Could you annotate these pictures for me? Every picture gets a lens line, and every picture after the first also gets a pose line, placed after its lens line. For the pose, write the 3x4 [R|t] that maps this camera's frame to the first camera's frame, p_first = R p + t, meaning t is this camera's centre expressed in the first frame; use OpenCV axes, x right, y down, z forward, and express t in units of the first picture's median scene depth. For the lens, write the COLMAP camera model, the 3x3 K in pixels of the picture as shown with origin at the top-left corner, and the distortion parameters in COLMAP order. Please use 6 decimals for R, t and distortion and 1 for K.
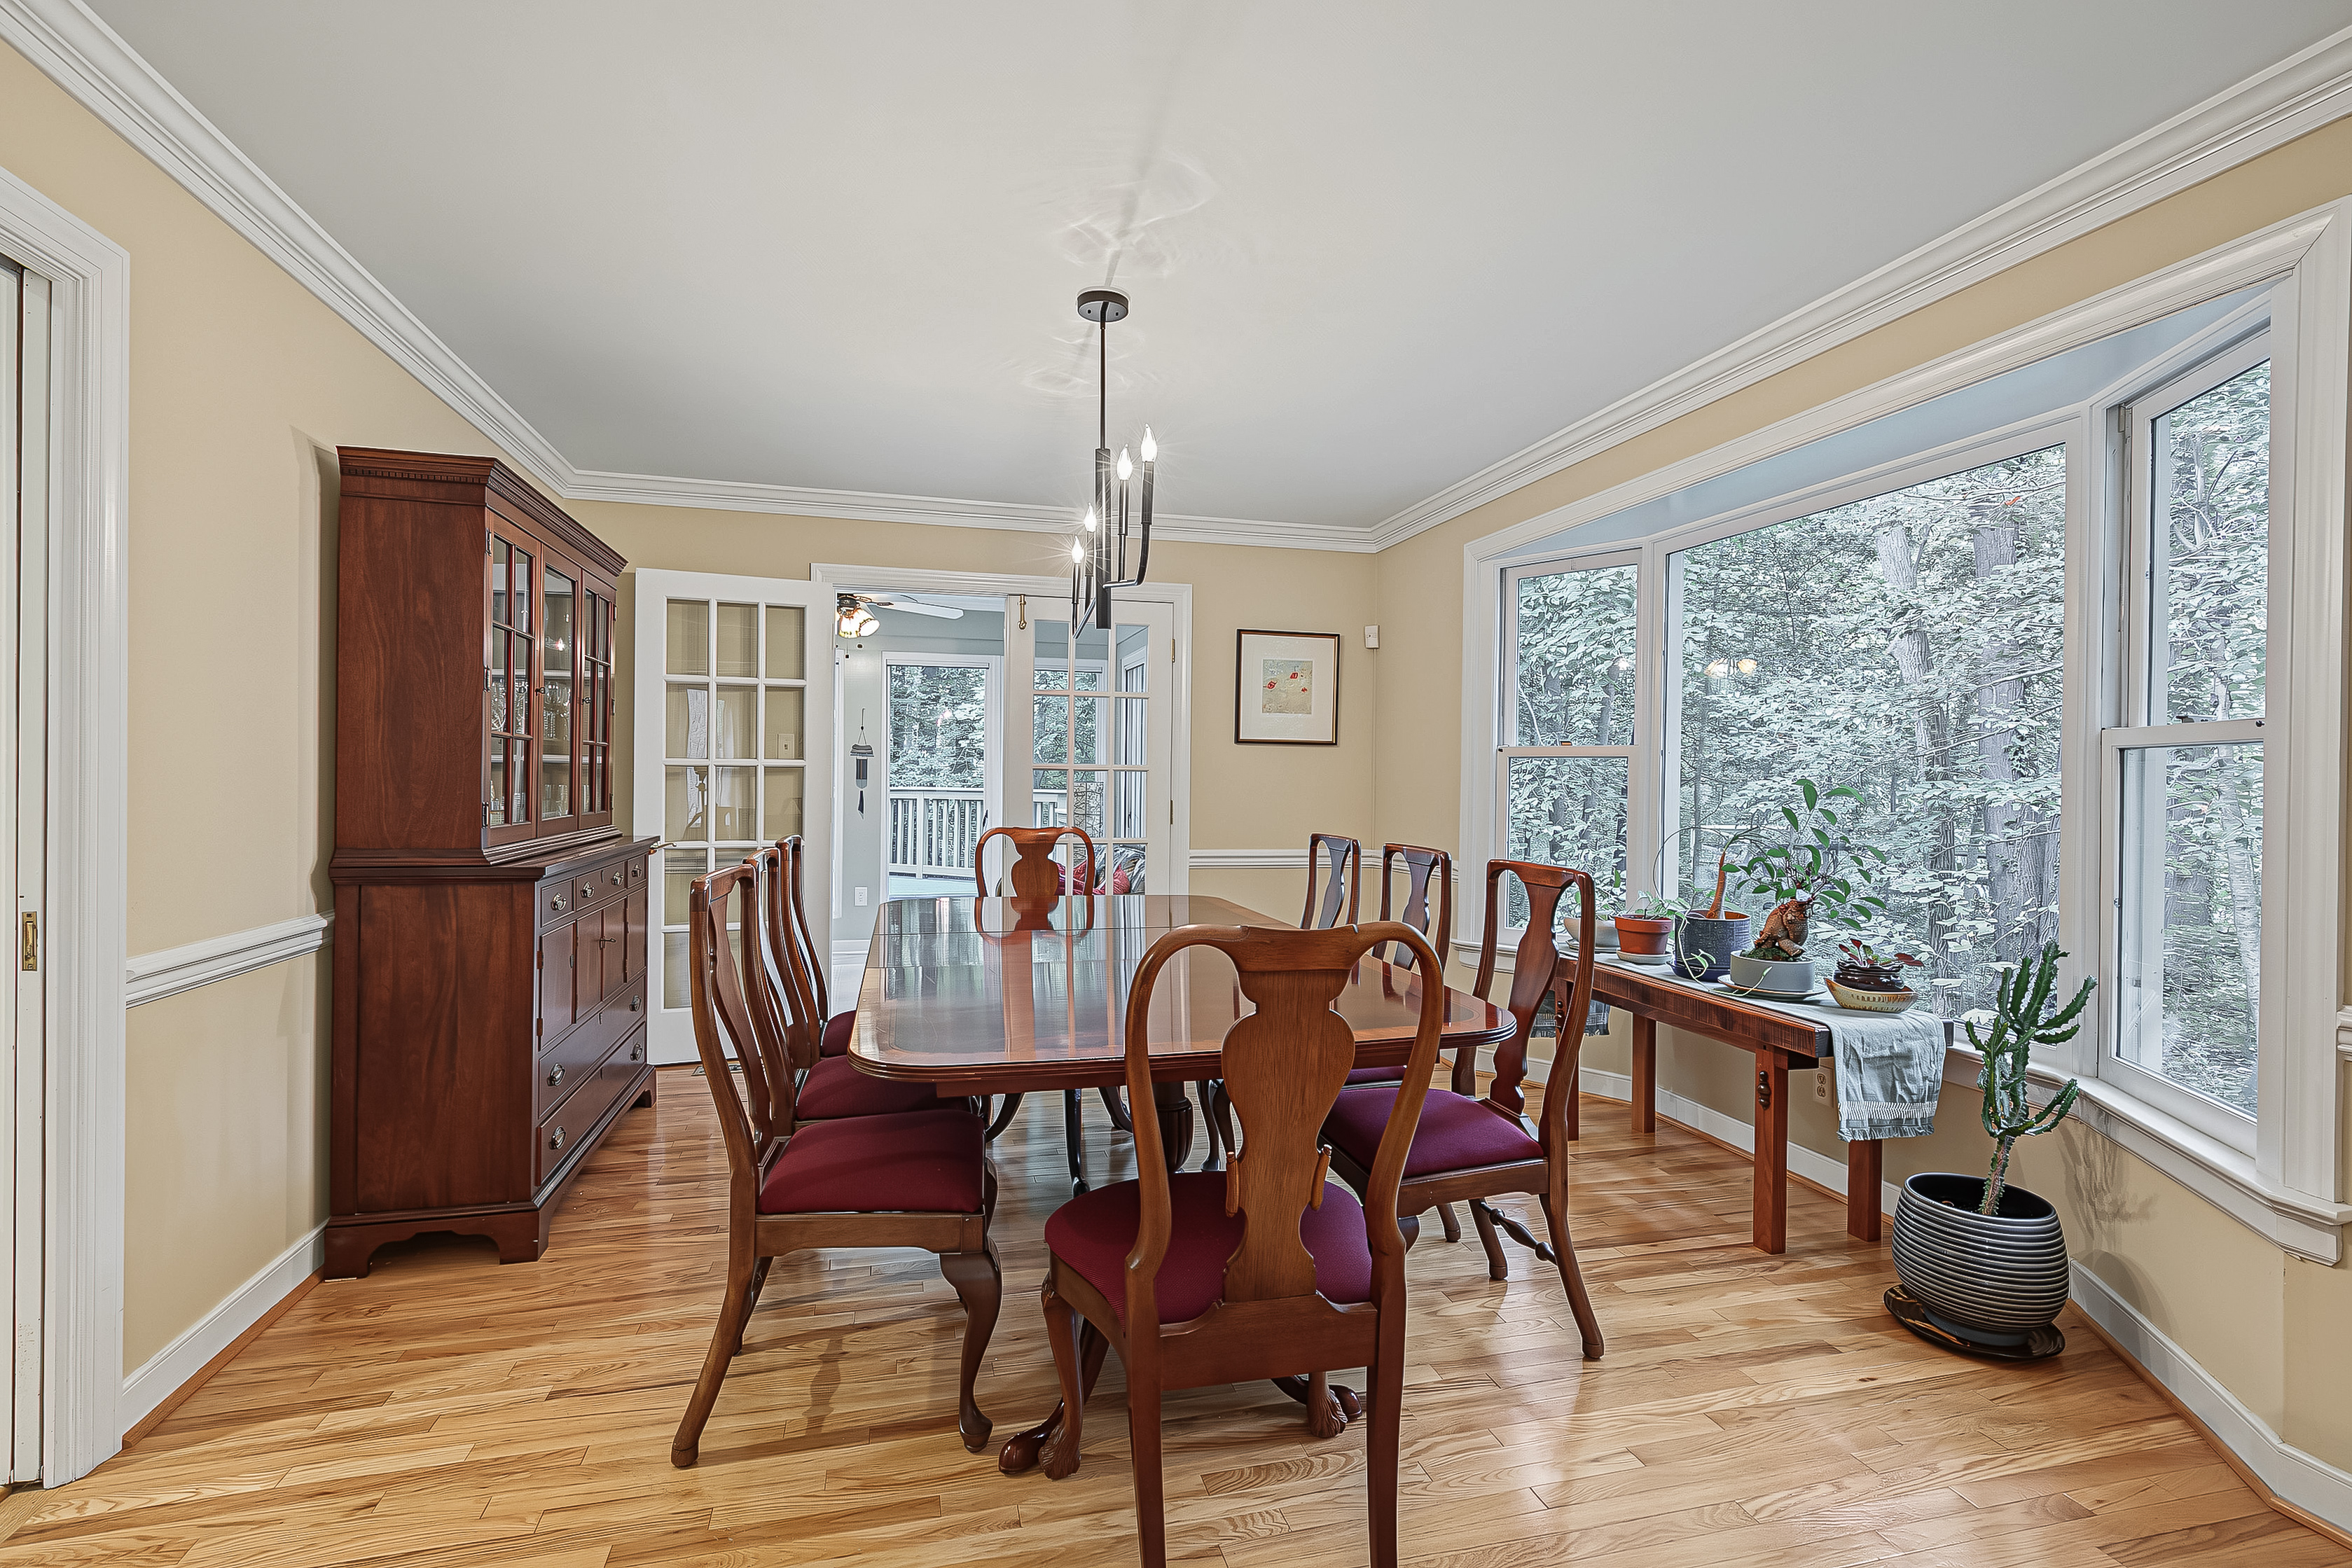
lens RADIAL K [[1090.1, 0, 1179.3], [0, 1090.1, 782.0], [0, 0, 1]] dist [-0.004139, 0.000718]
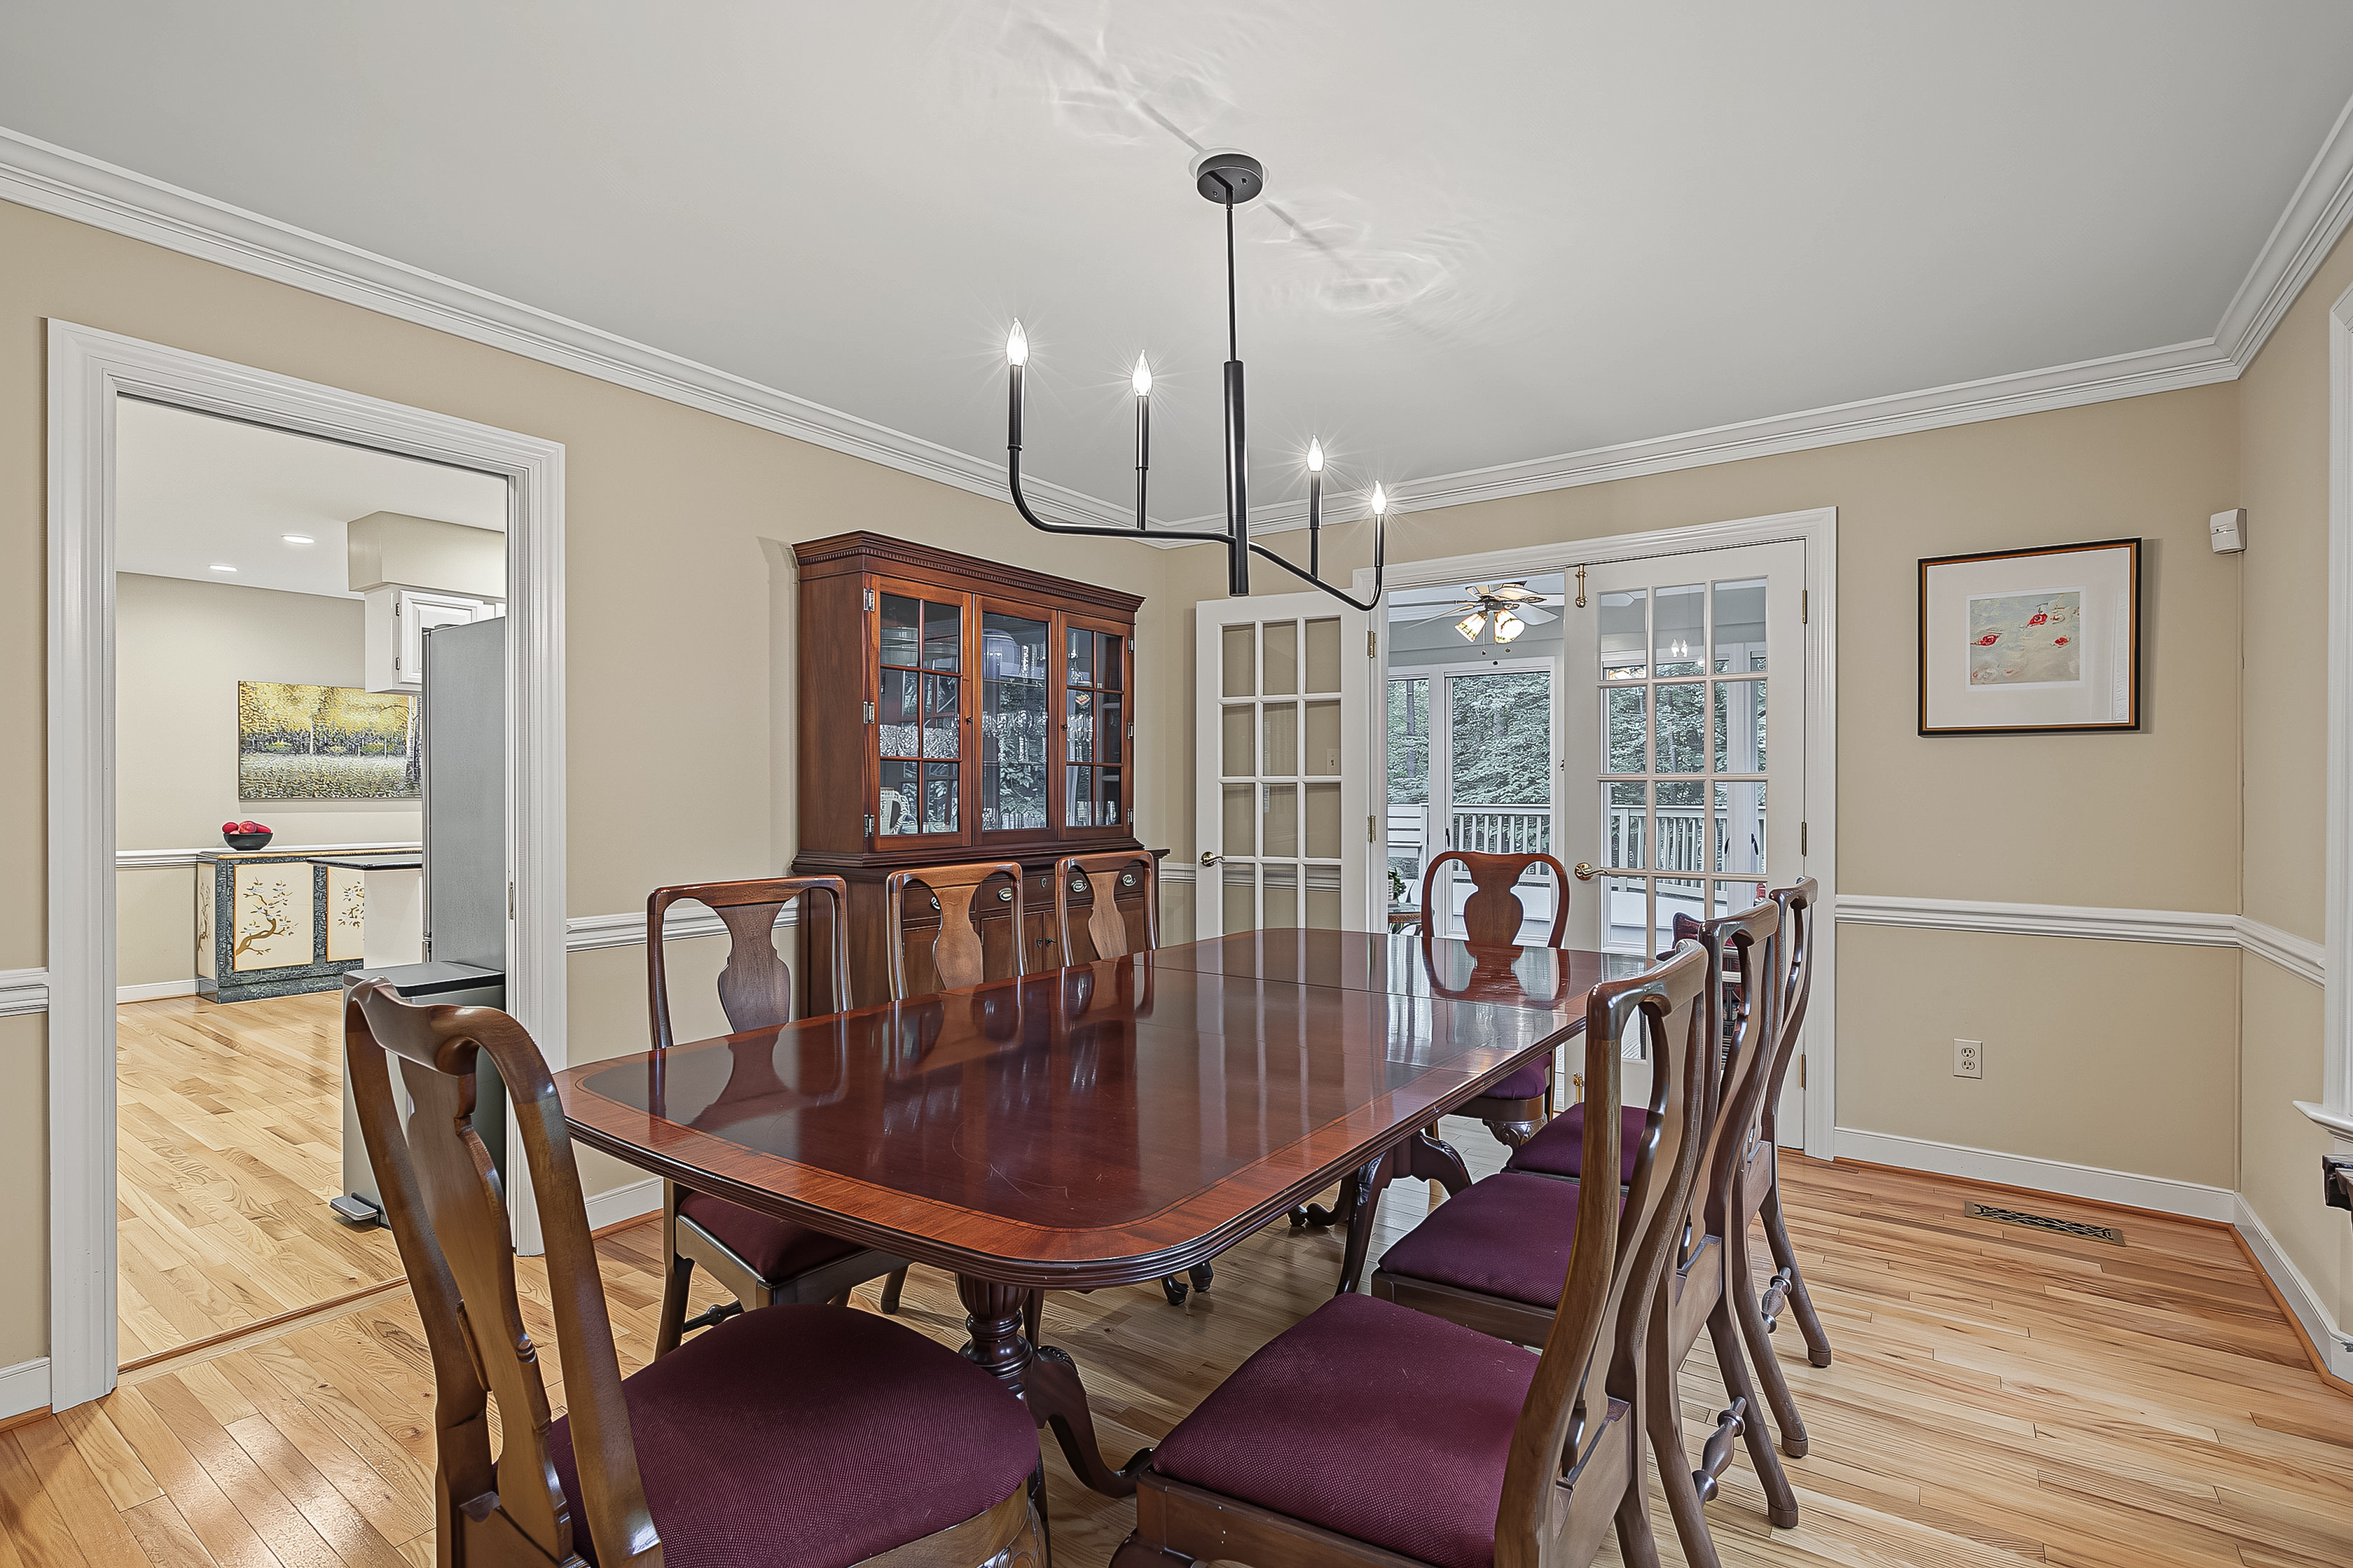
lens RADIAL K [[1090.5, 0, 1174.2], [0, 1090.5, 783.6], [0, 0, 1]] dist [-0.004139, 0.000718]
pose [[0.648784, -0.018748, -0.760742, 0.256617], [0.003534, 0.999760, -0.021625, 0.005543], [0.760965, 0.011342, 0.648694, 0.242093]]
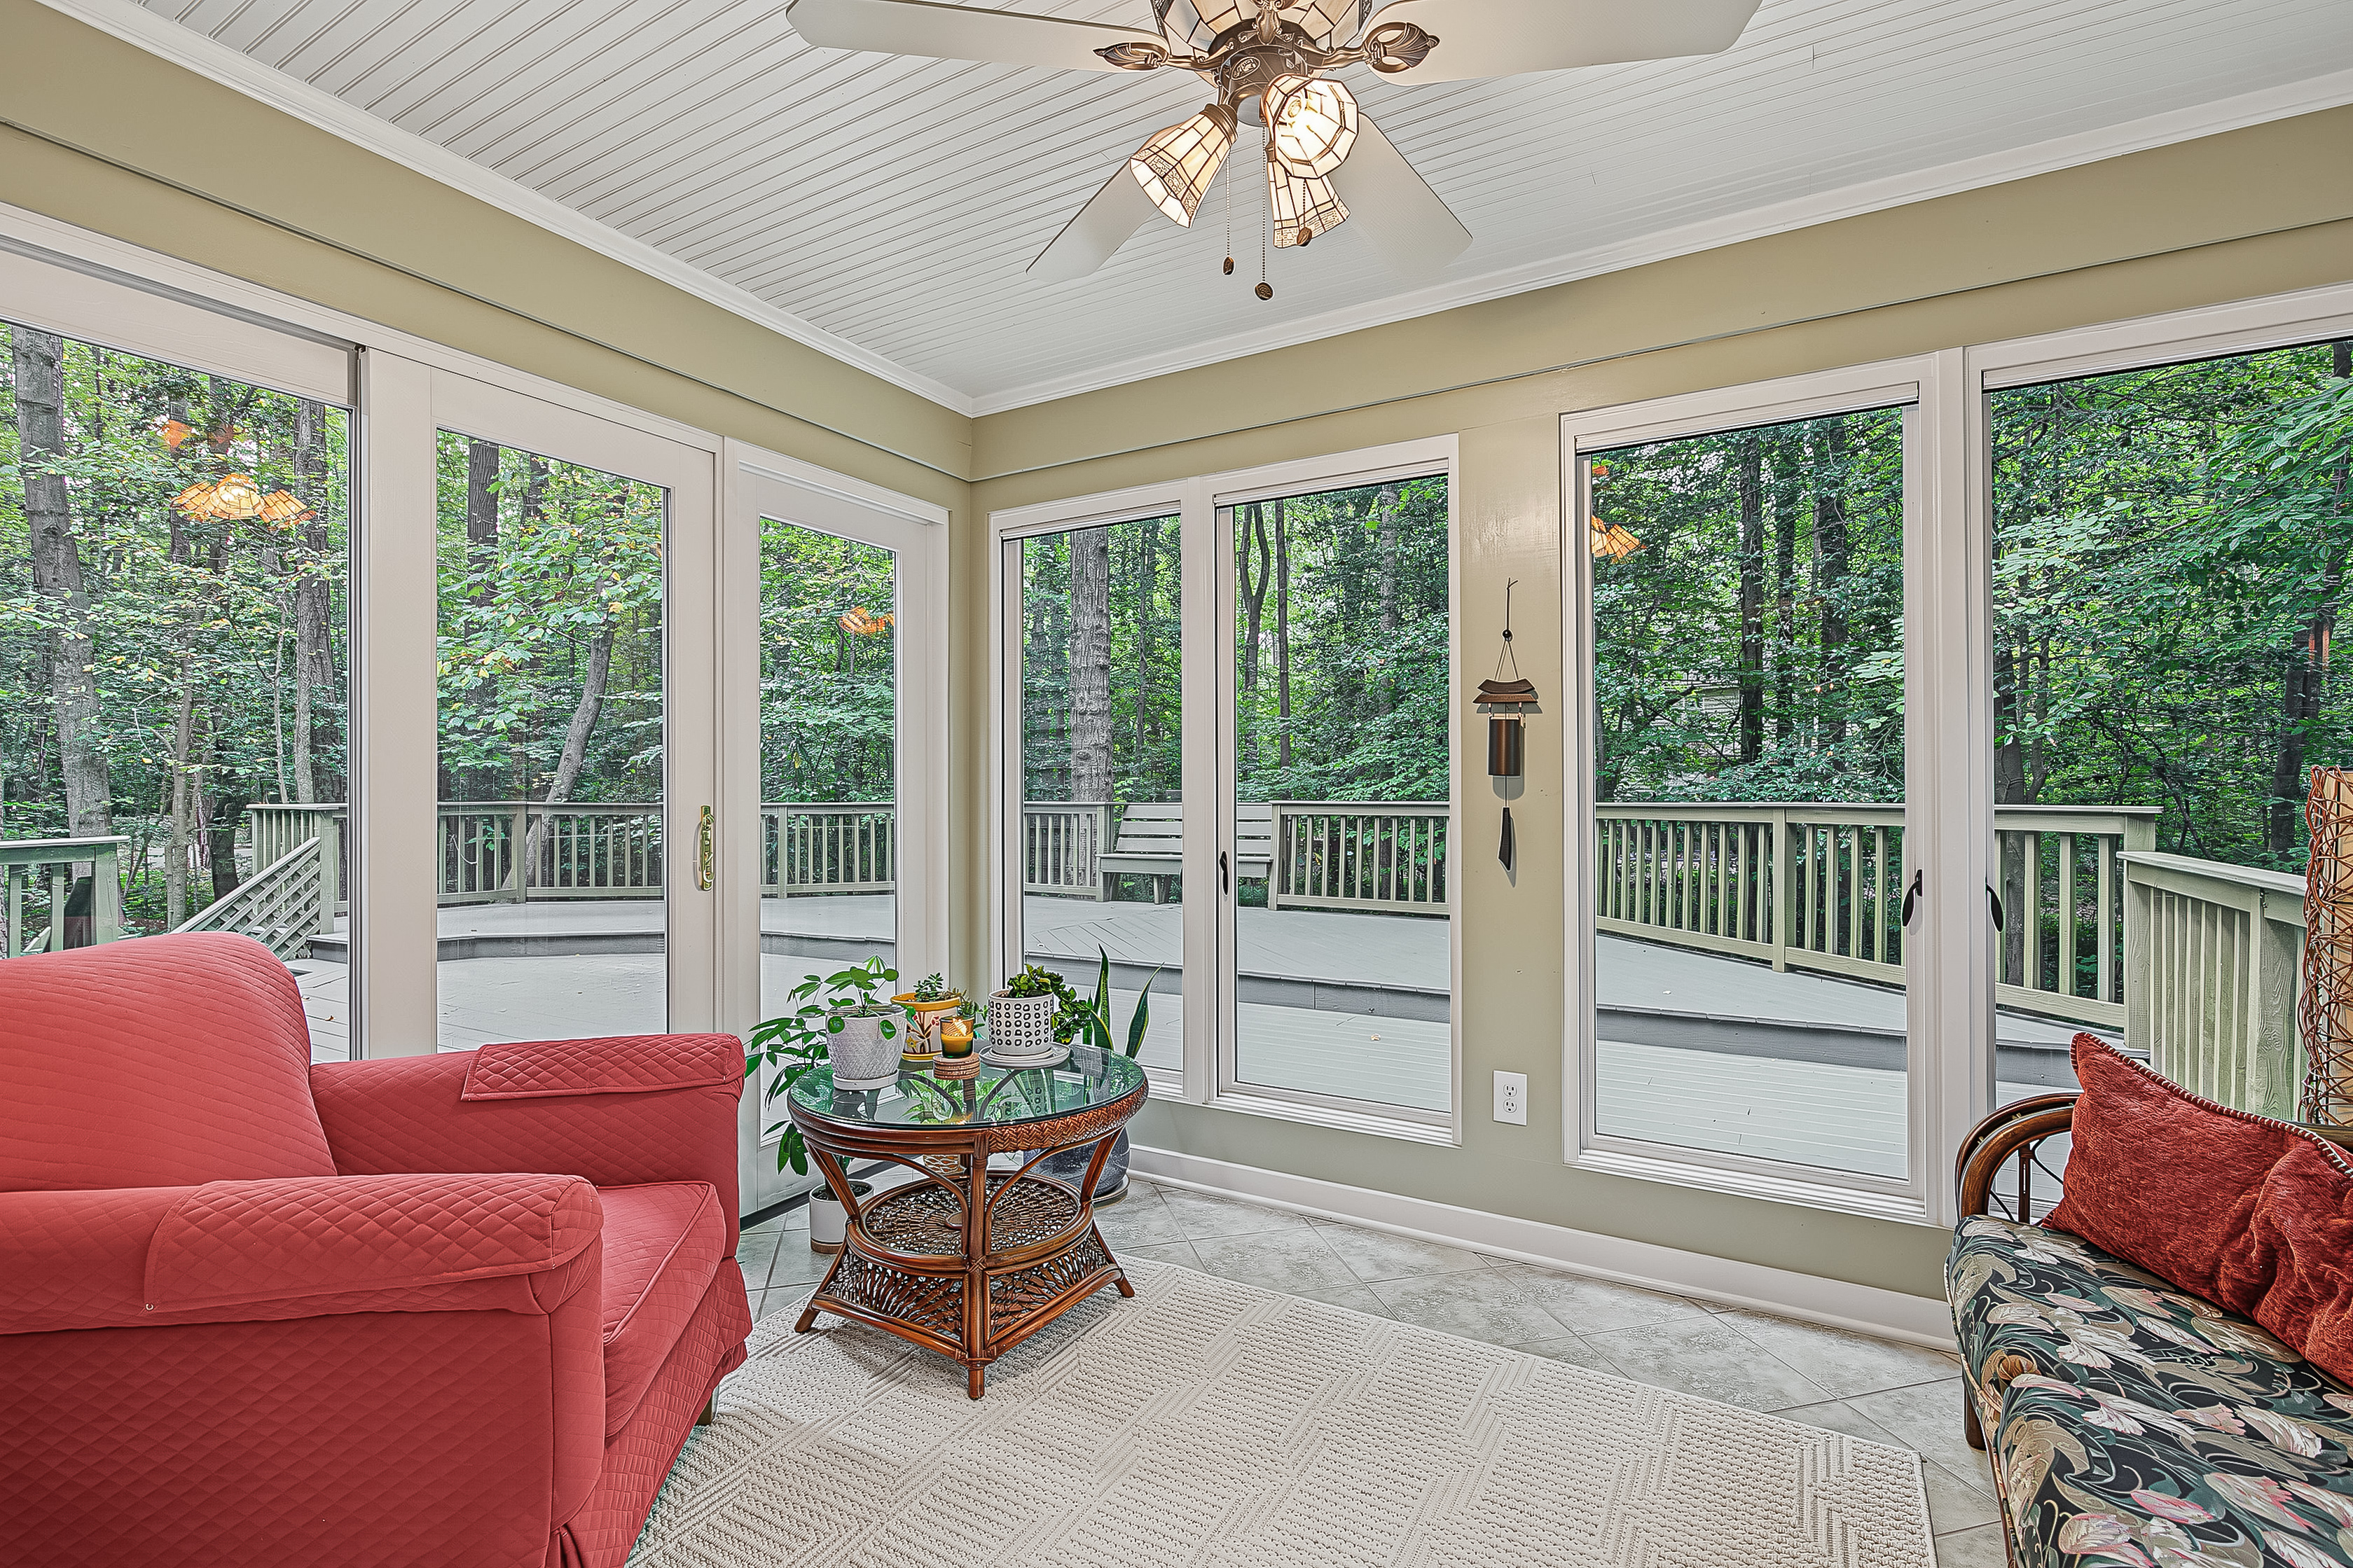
lens RADIAL K [[1090.5, 0, 1177.0], [0, 1090.5, 796.0], [0, 0, 1]] dist [-0.004139, 0.000718]
pose [[0.714812, -0.015963, -0.699134, -0.169839], [0.010605, 0.999872, -0.011986, 0.010835], [0.699236, 0.001154, 0.714890, 0.959802]]
